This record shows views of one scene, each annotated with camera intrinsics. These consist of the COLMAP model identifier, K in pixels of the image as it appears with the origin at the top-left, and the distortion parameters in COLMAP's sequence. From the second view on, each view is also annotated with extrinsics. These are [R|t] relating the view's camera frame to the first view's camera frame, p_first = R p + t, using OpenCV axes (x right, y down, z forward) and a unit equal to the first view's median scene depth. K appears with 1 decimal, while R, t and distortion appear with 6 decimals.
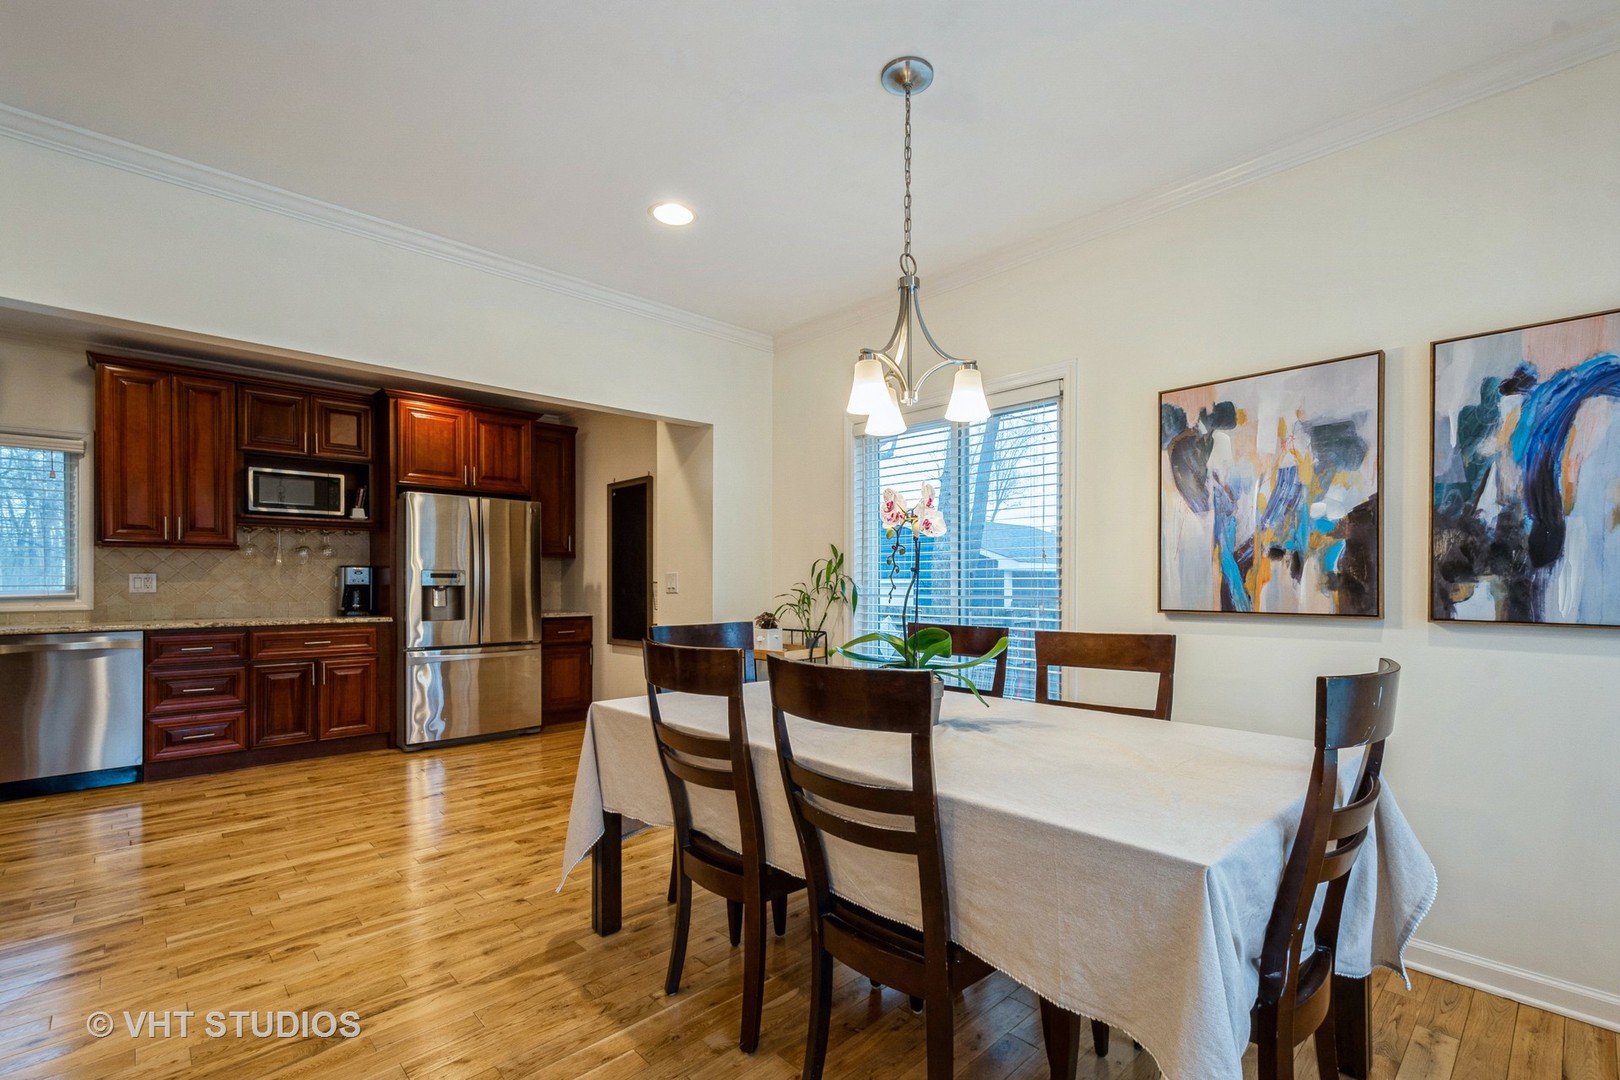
lens RADIAL K [[721.0, 0, 839.6], [0, 721.0, 582.3], [0, 0, 1]] dist [0.009146, -0.000650]
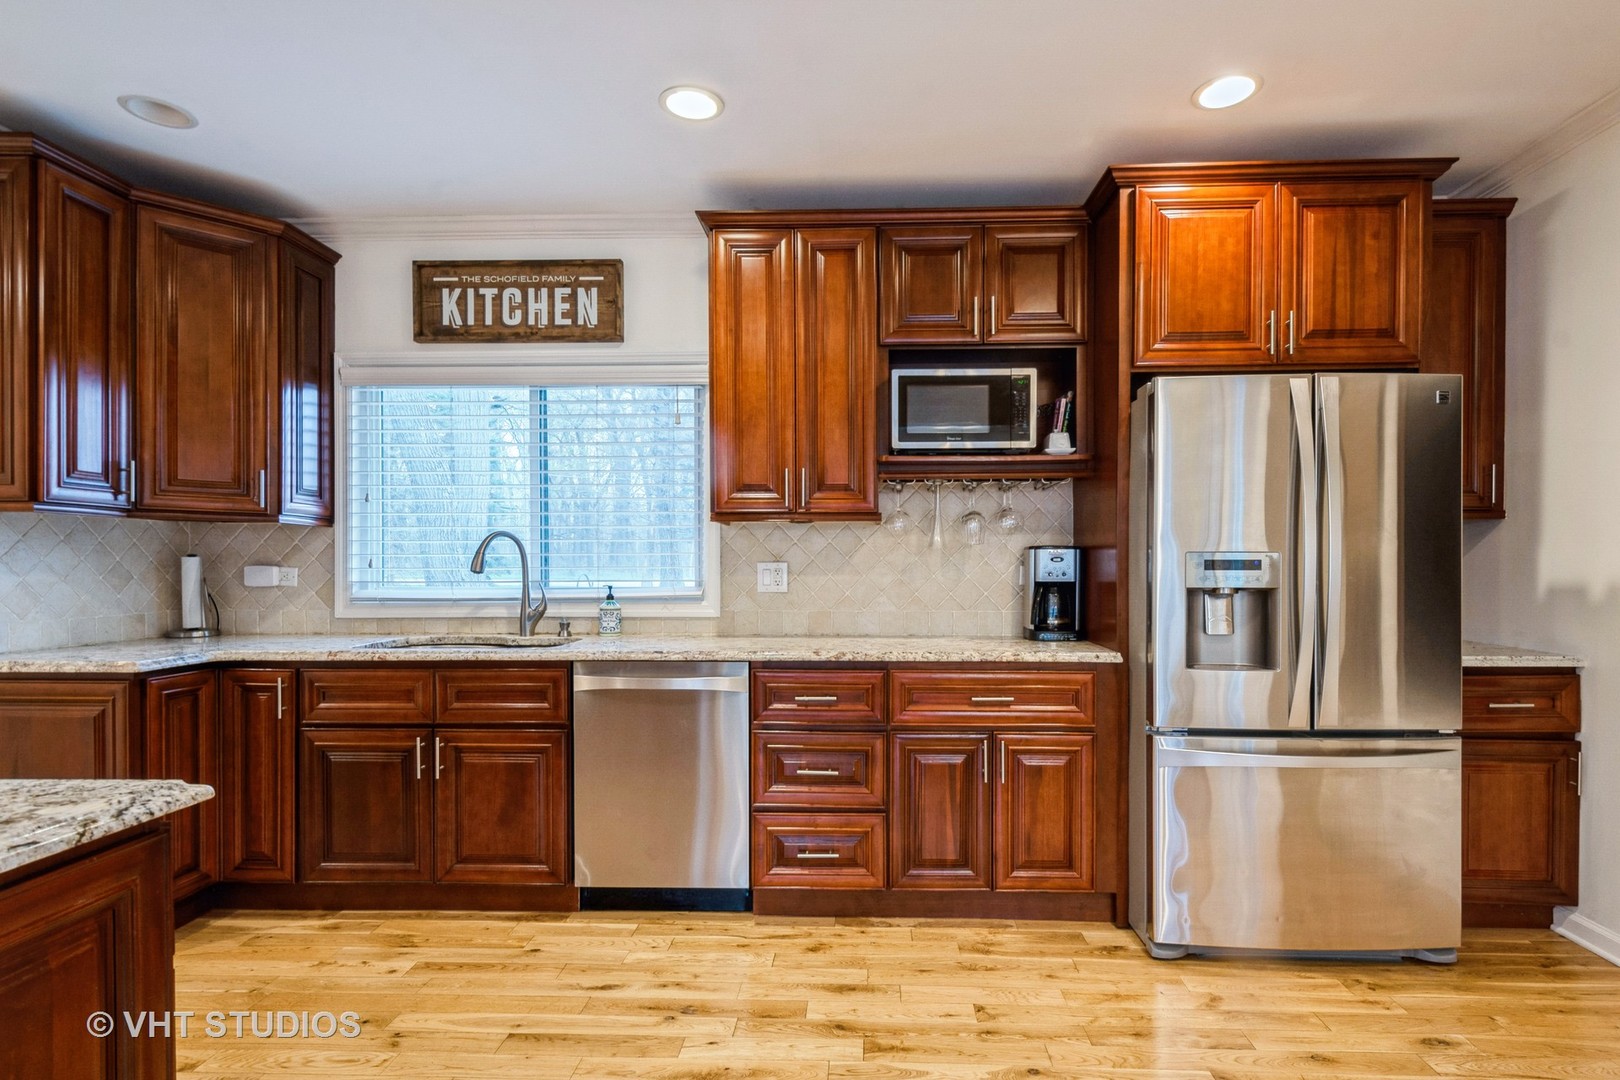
lens RADIAL K [[808.2, 0, 846.3], [0, 808.2, 582.4], [0, 0, 1]] dist [0.015102, -0.000265]
pose [[0.689550, 0.015581, -0.724070, -0.438824], [0.001111, 0.999745, 0.022571, -0.012071], [0.724237, -0.016368, 0.689357, 0.615828]]
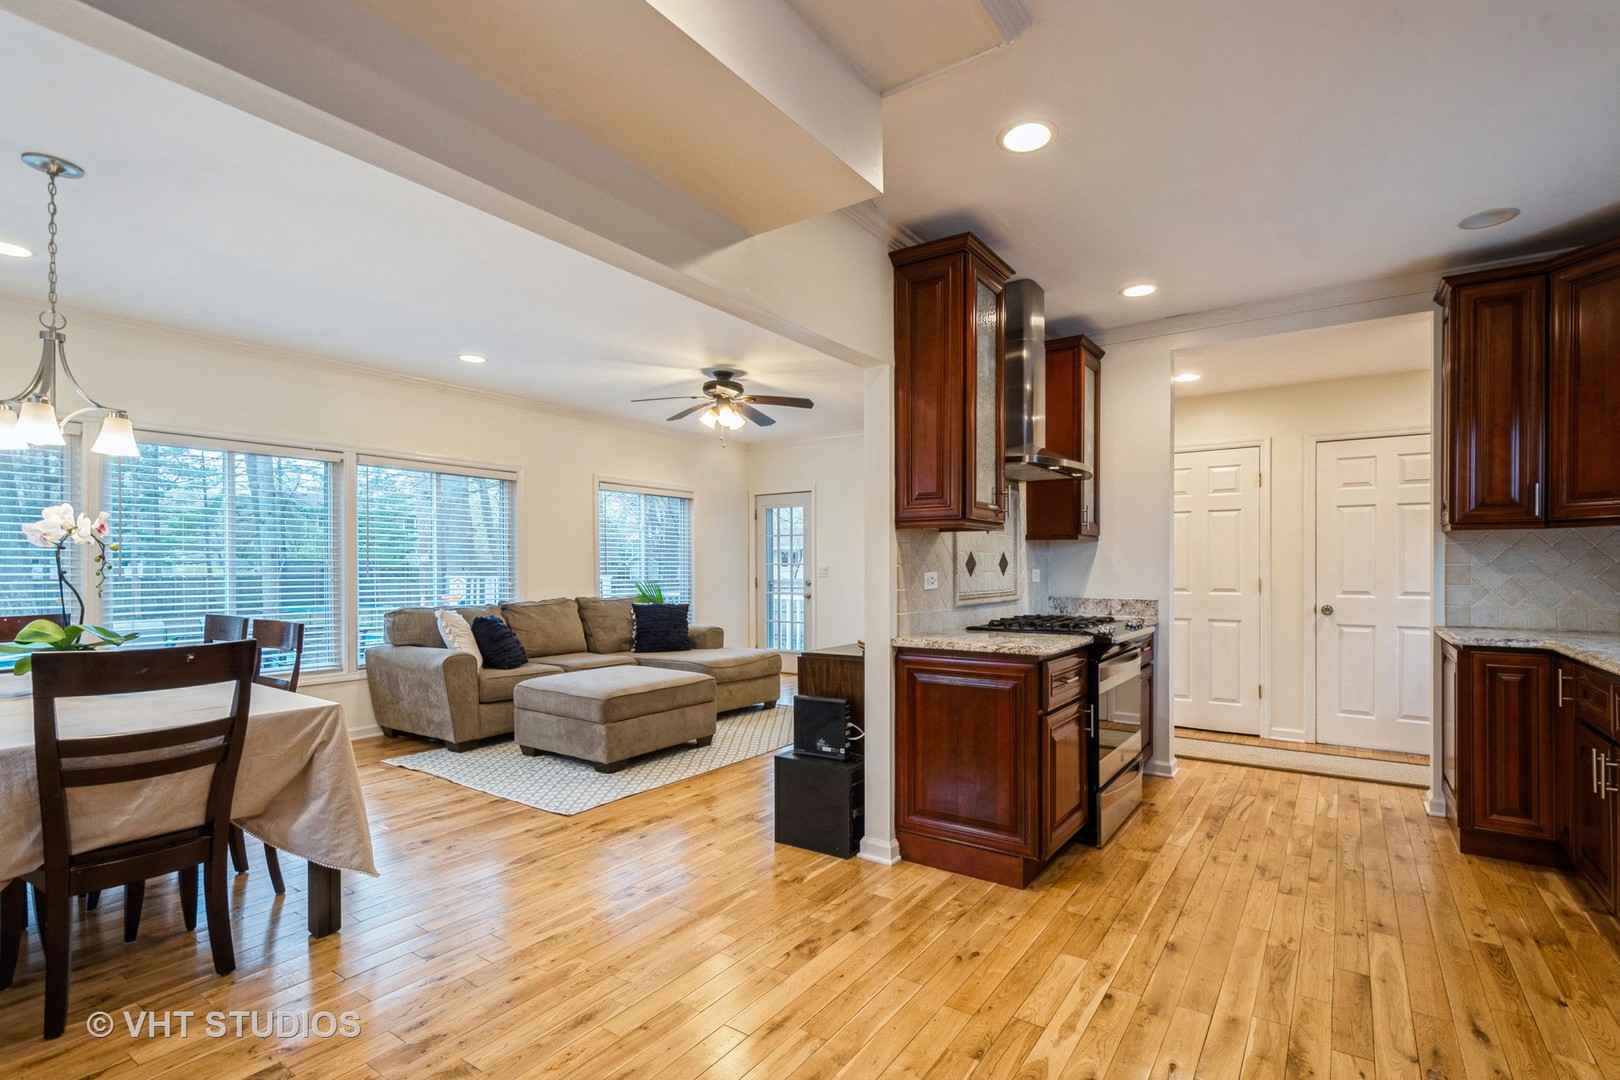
lens RADIAL K [[742.0, 0, 835.1], [0, 742.0, 564.9], [0, 0, 1]] dist [0.001103, -0.008016]
pose [[-0.980603, 0.001325, -0.196002, -0.471888], [0.002199, 0.999989, -0.004241, -0.011514], [0.195994, -0.004590, -0.980594, 1.252938]]
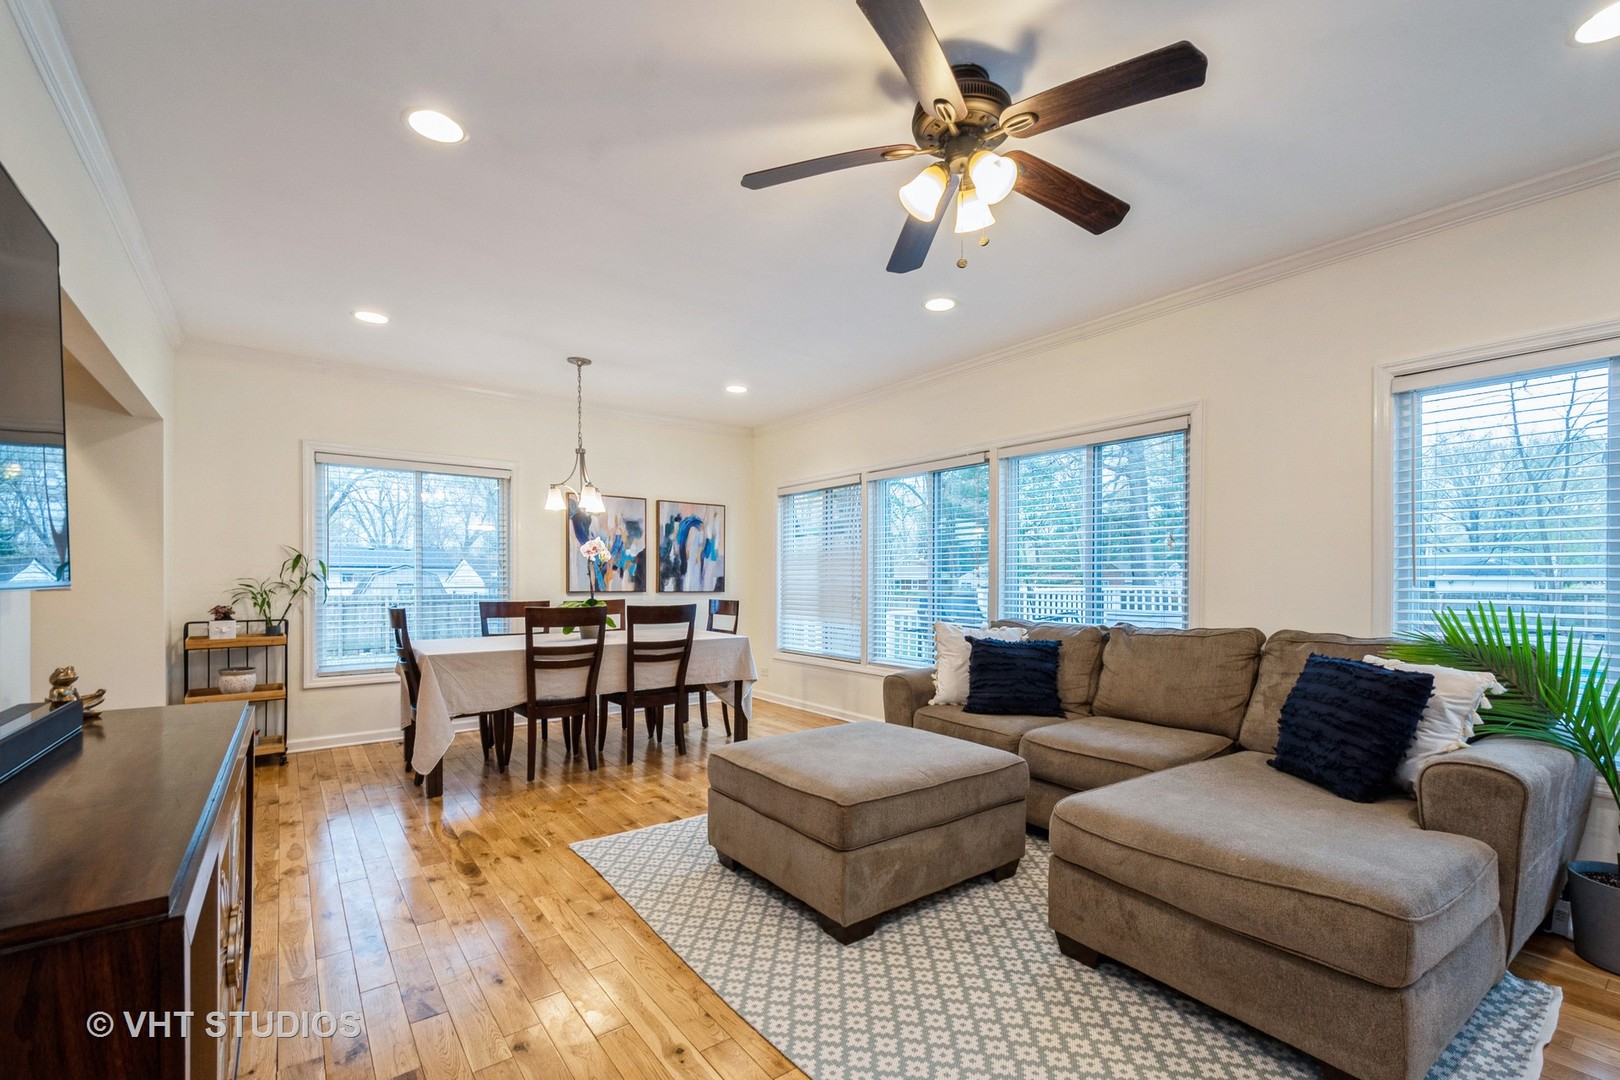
lens RADIAL K [[701.9, 0, 844.4], [0, 701.9, 588.1], [0, 0, 1]] dist [0.014339, 0.000089]
pose [[0.102895, -0.012342, 0.994616, -1.034972], [-0.004792, 0.999905, 0.012904, -0.002627], [-0.994681, -0.006094, 0.102827, -0.037867]]
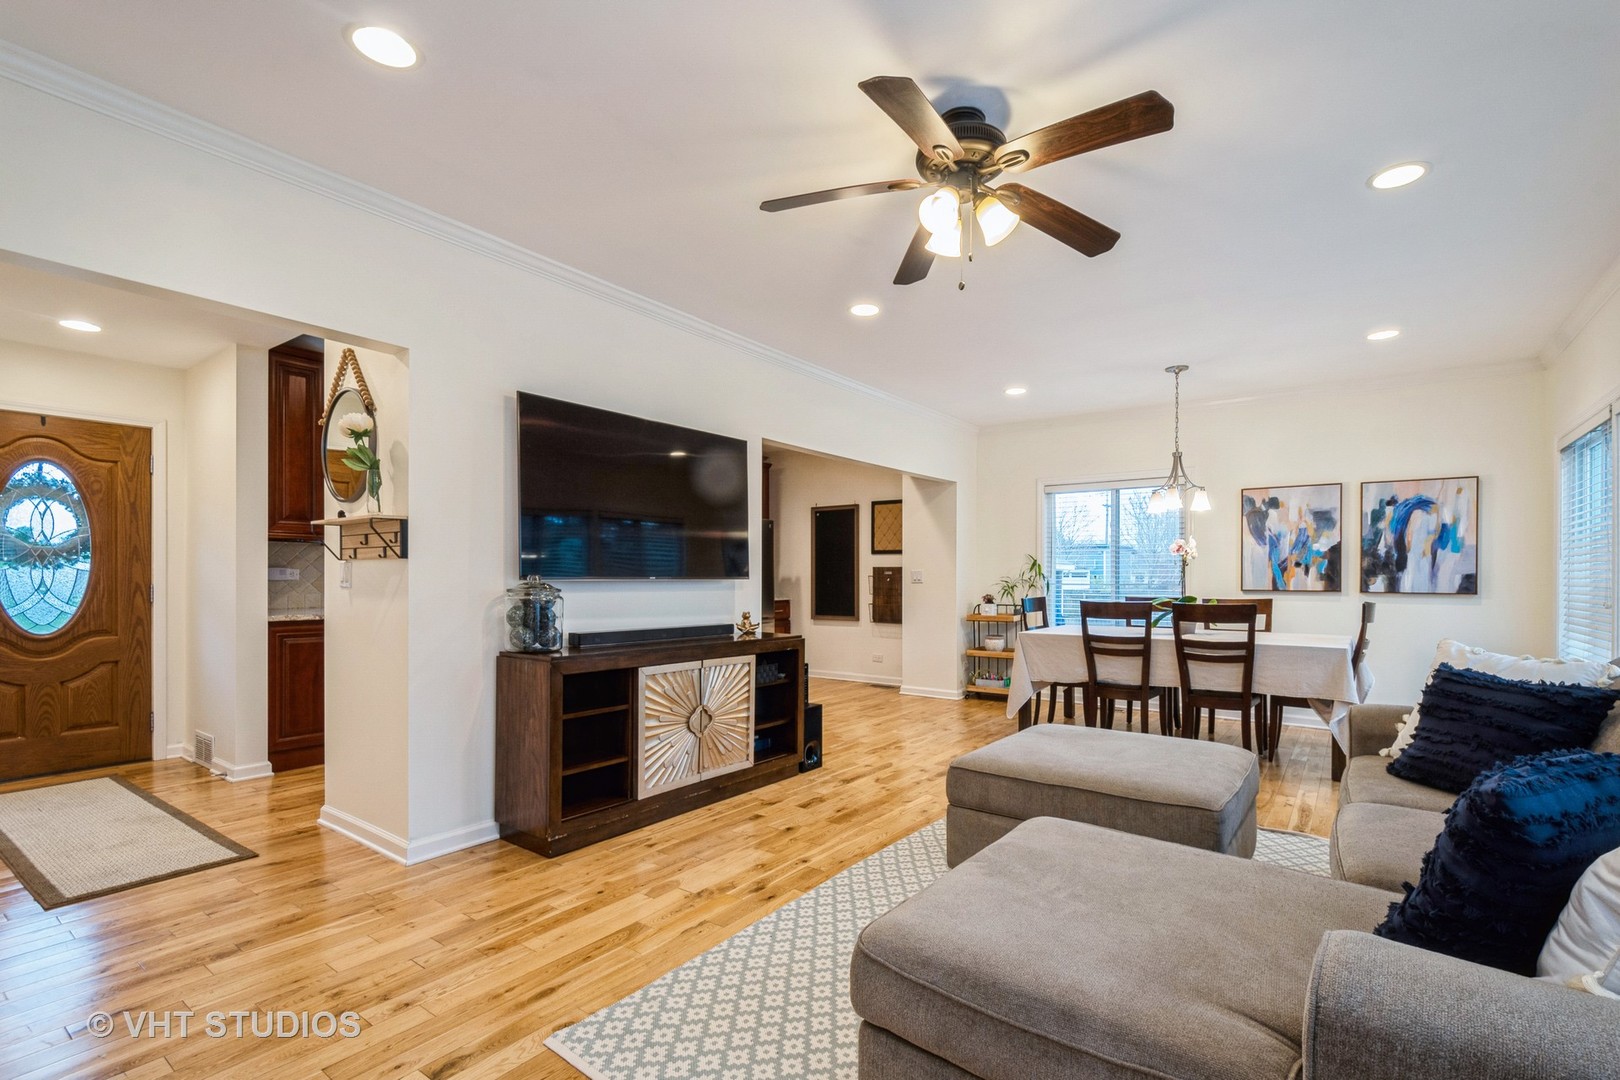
lens RADIAL K [[733.5, 0, 848.1], [0, 733.5, 578.3], [0, 0, 1]] dist [0.015618, -0.008905]
pose [[0.982832, 0.001168, 0.184497, -0.722631], [-0.001871, 0.999992, 0.003639, -0.001455], [-0.184491, -0.003921, 0.982826, -0.611276]]
